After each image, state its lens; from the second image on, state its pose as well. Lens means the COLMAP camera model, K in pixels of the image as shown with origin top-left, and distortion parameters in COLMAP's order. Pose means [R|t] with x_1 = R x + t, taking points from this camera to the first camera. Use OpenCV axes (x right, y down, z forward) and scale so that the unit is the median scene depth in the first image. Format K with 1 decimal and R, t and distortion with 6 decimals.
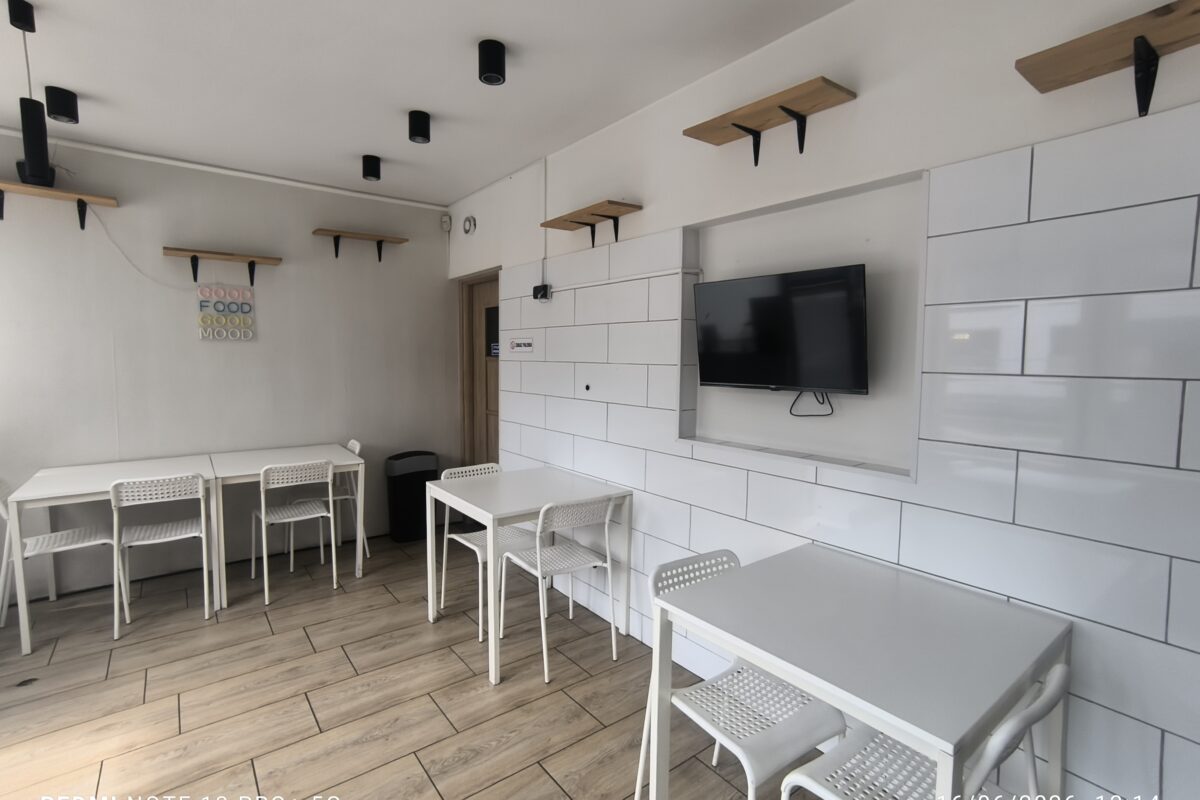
lens RADIAL K [[558.7, 0, 611.4], [0, 558.7, 397.7], [0, 0, 1]] dist [-0.020055, 0.016846]
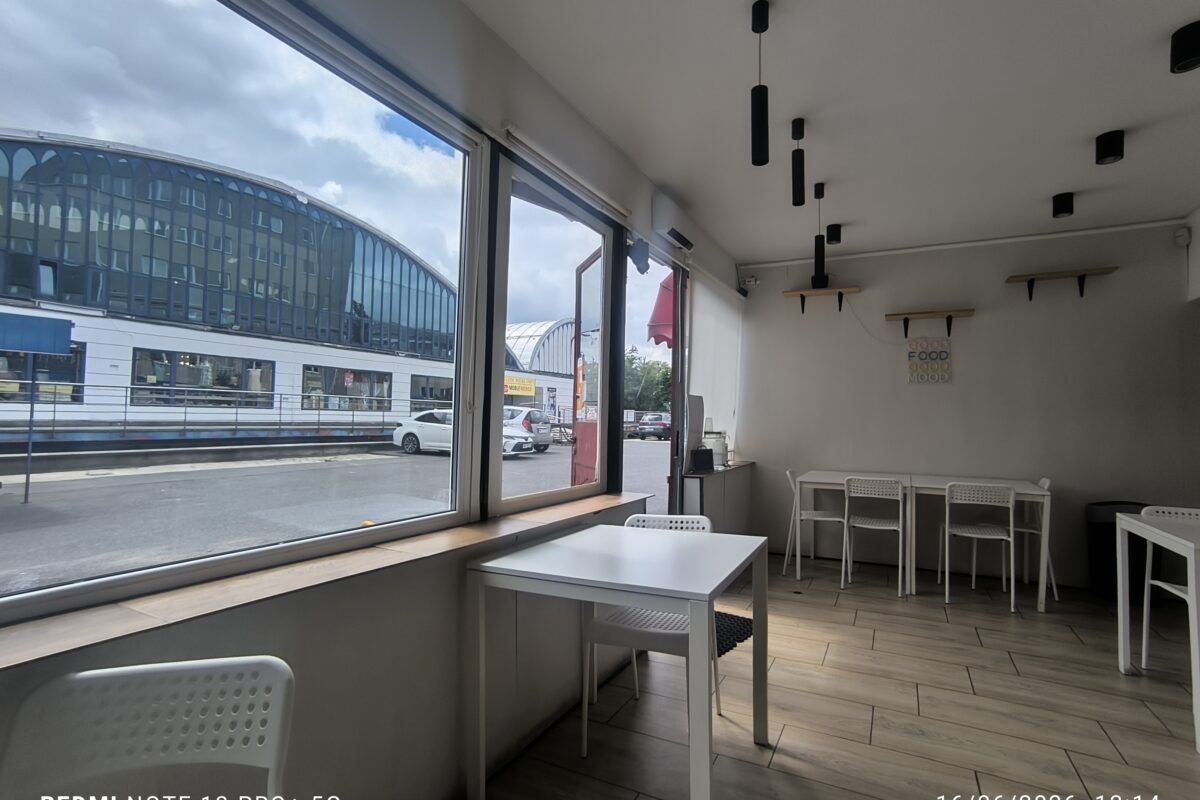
lens RADIAL K [[558.7, 0, 611.4], [0, 558.7, 397.7], [0, 0, 1]] dist [-0.020055, 0.016846]
pose [[0.409538, -0.035570, -0.911600, 0.165244], [-0.085753, 0.993315, -0.077283, 0.100447], [0.908254, 0.109823, 0.403750, -0.148008]]
